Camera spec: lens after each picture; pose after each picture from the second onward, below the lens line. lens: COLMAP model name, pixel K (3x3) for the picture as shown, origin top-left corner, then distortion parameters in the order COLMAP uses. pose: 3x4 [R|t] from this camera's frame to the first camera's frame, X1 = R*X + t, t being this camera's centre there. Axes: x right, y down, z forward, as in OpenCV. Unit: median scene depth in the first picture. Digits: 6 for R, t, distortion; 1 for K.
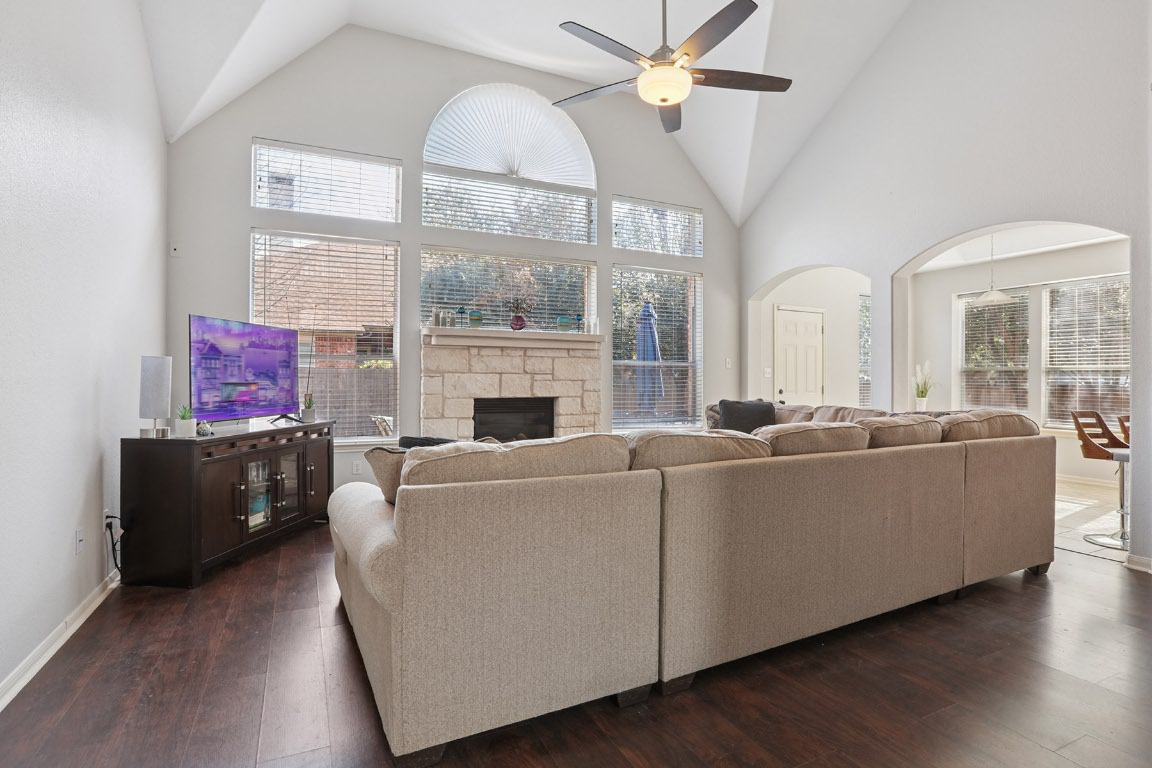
lens RADIAL K [[598.1, 0, 582.0], [0, 598.1, 377.1], [0, 0, 1]] dist [-0.020361, 0.003394]
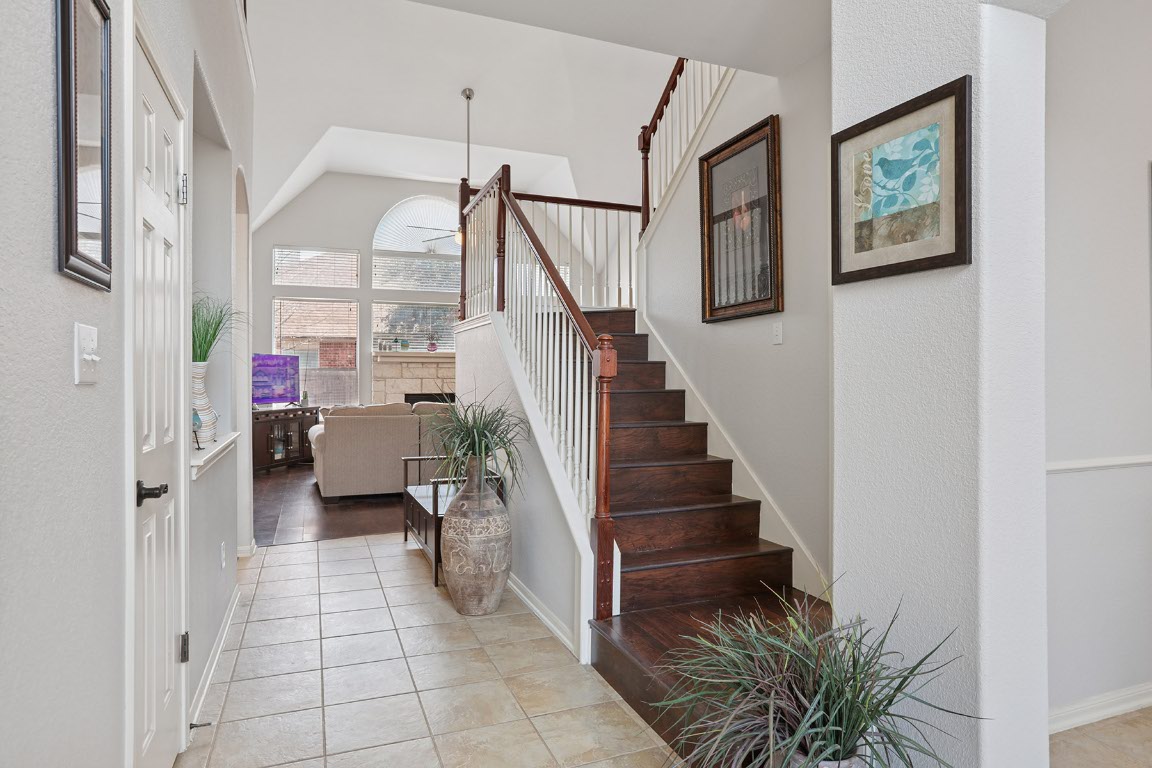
lens RADIAL K [[687.0, 0, 573.9], [0, 687.0, 385.3], [0, 0, 1]] dist [-0.003360, -0.000610]
pose [[0.997524, 0.004125, -0.070204, 0.426887], [-0.002968, 0.999858, 0.016582, -0.020971], [0.070262, -0.016332, 0.997395, -0.867861]]
